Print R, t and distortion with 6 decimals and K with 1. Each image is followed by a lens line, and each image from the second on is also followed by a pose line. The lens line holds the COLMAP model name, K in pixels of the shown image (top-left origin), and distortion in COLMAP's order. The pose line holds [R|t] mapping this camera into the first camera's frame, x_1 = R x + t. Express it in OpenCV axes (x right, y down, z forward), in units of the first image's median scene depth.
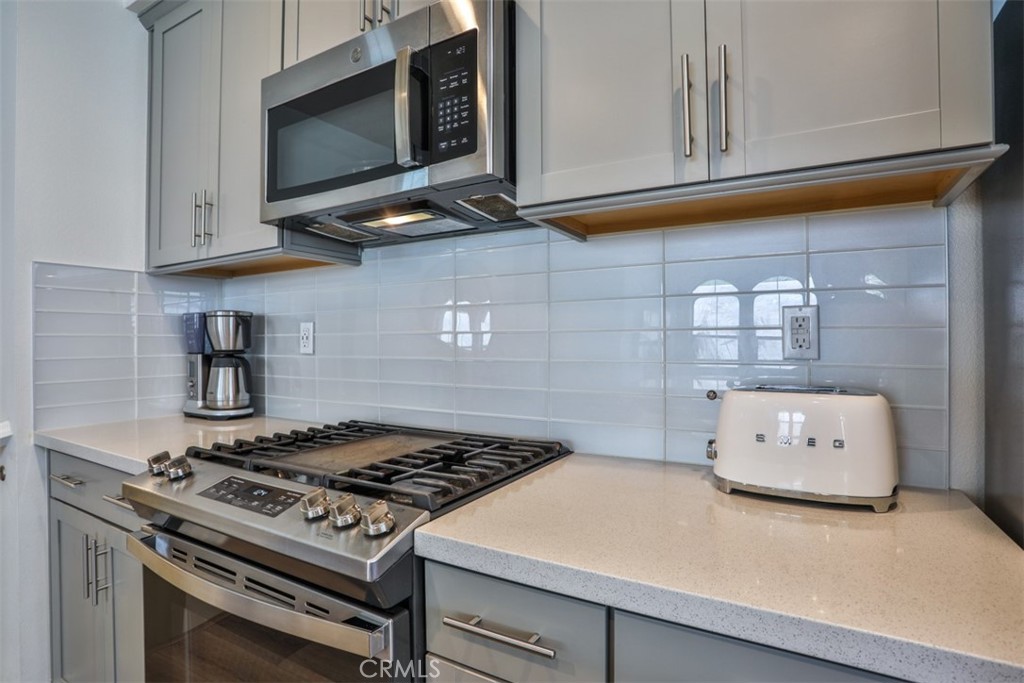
lens RADIAL K [[524.3, 0, 507.3], [0, 524.3, 337.6], [0, 0, 1]] dist [-0.078334, 0.035595]
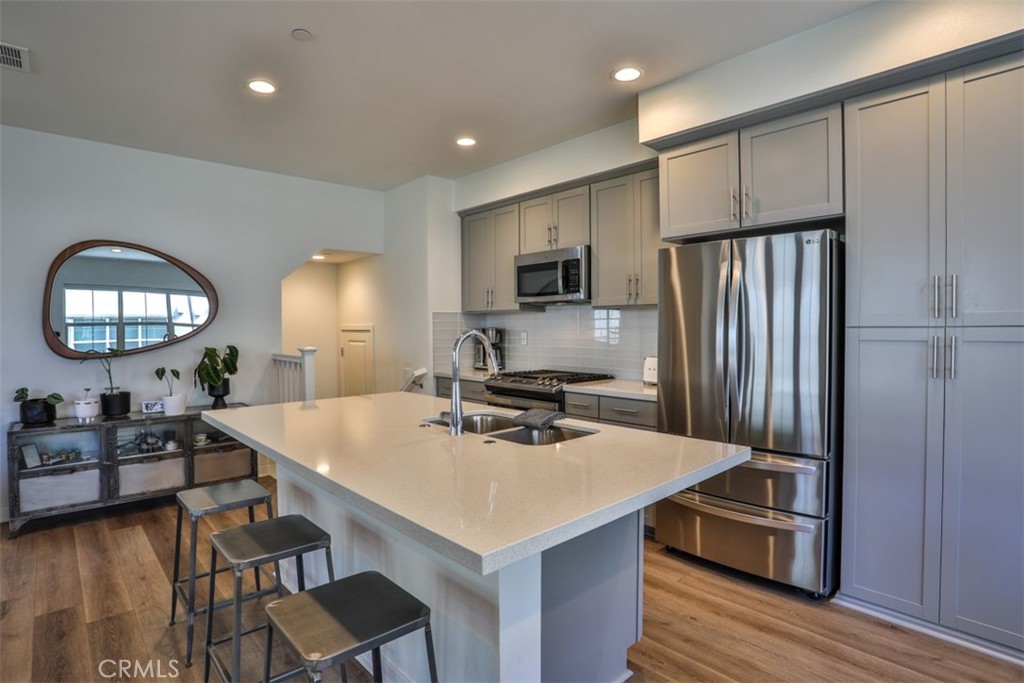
lens RADIAL K [[524.3, 0, 507.3], [0, 524.3, 337.6], [0, 0, 1]] dist [-0.078334, 0.035595]
pose [[0.955552, 0.007043, -0.294740, 0.349114], [-0.000176, 0.999728, 0.023316, -0.074741], [0.294824, -0.022228, 0.955293, -1.737773]]
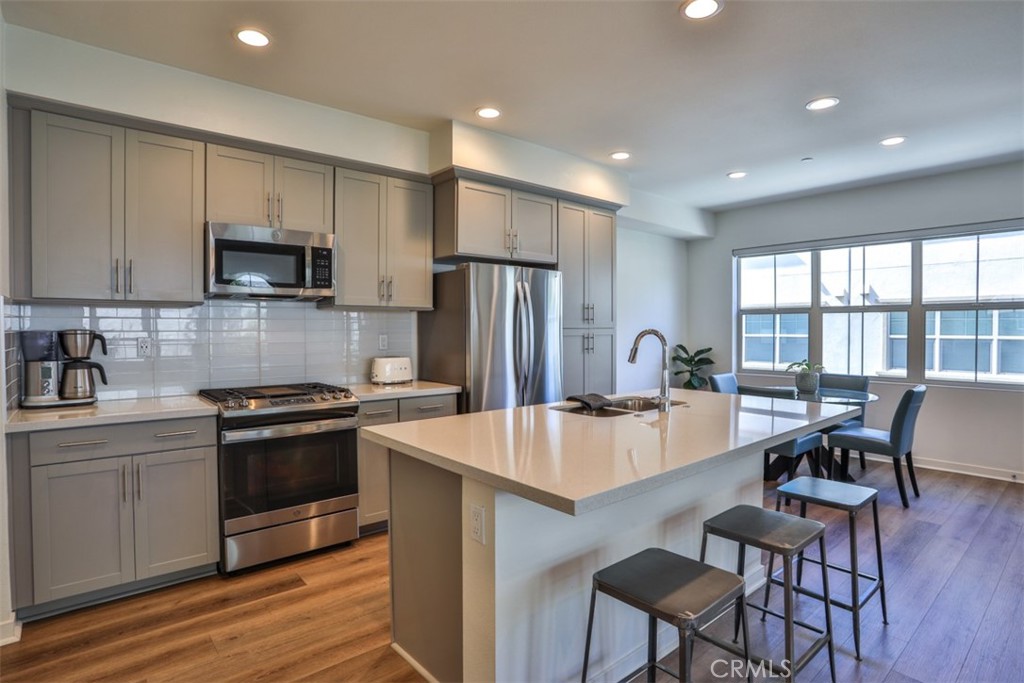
lens RADIAL K [[524.3, 0, 507.3], [0, 524.3, 337.6], [0, 0, 1]] dist [-0.078334, 0.035595]
pose [[0.339325, -0.013020, 0.940579, -1.713801], [-0.000757, 0.999900, 0.014114, -0.060634], [-0.940669, -0.005501, 0.339281, -0.702356]]
